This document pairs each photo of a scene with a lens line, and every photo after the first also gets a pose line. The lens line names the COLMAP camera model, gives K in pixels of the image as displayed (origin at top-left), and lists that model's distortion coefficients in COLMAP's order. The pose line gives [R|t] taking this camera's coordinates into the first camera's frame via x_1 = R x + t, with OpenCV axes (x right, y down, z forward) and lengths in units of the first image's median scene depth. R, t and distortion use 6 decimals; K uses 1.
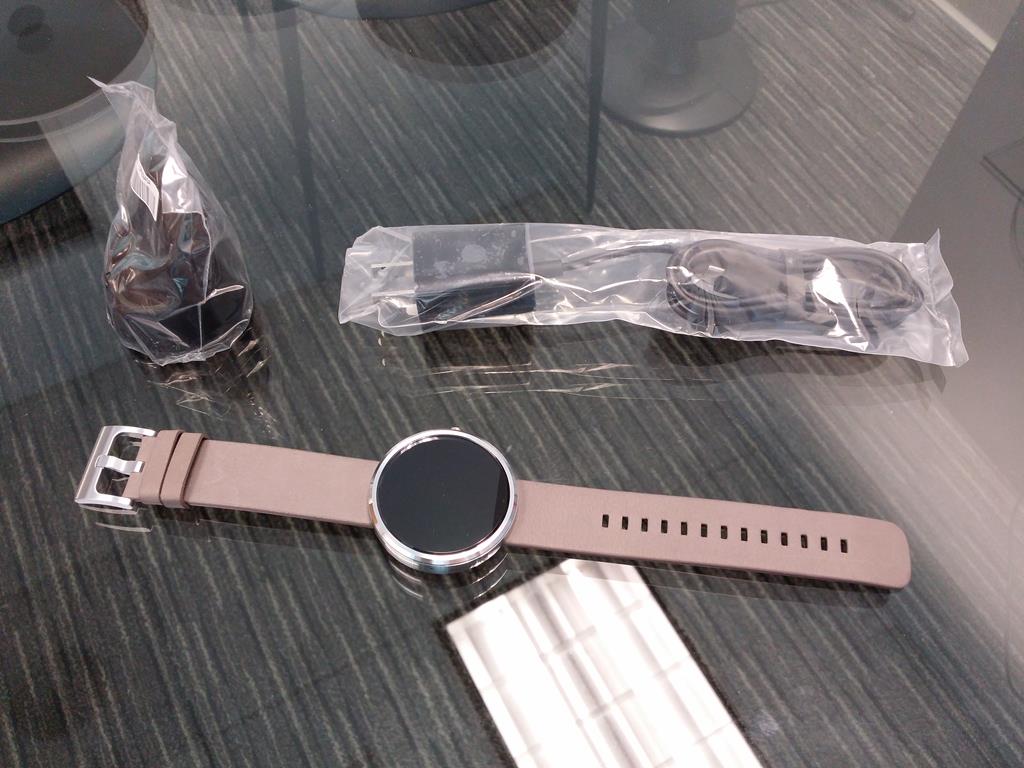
lens RADIAL K [[929.1, 0, 520.0], [0, 929.1, 398.1], [0, 0, 1]] dist [0.003439, 0.000000]
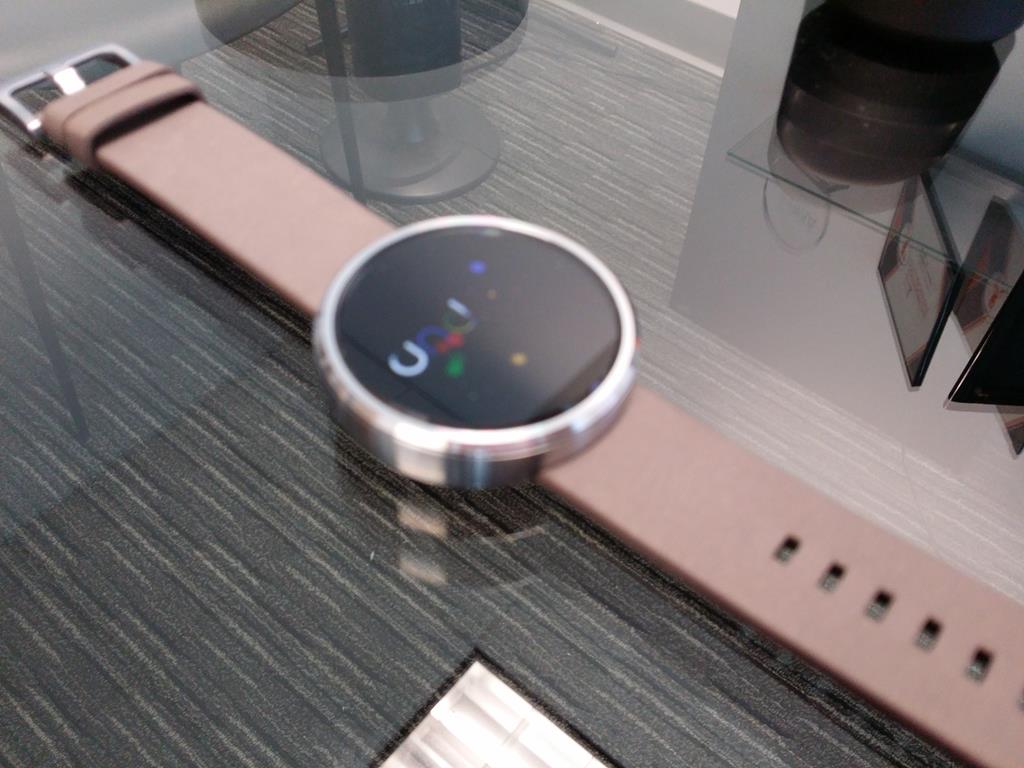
lens RADIAL K [[929.1, 0, 523.0], [0, 929.1, 400.8], [0, 0, 1]] dist [0.003439, 0.000000]
pose [[0.928399, -0.269907, 0.255392, -0.048911], [0.305861, 0.945375, -0.112760, 0.046353], [-0.211006, 0.182800, 0.960240, 0.105253]]
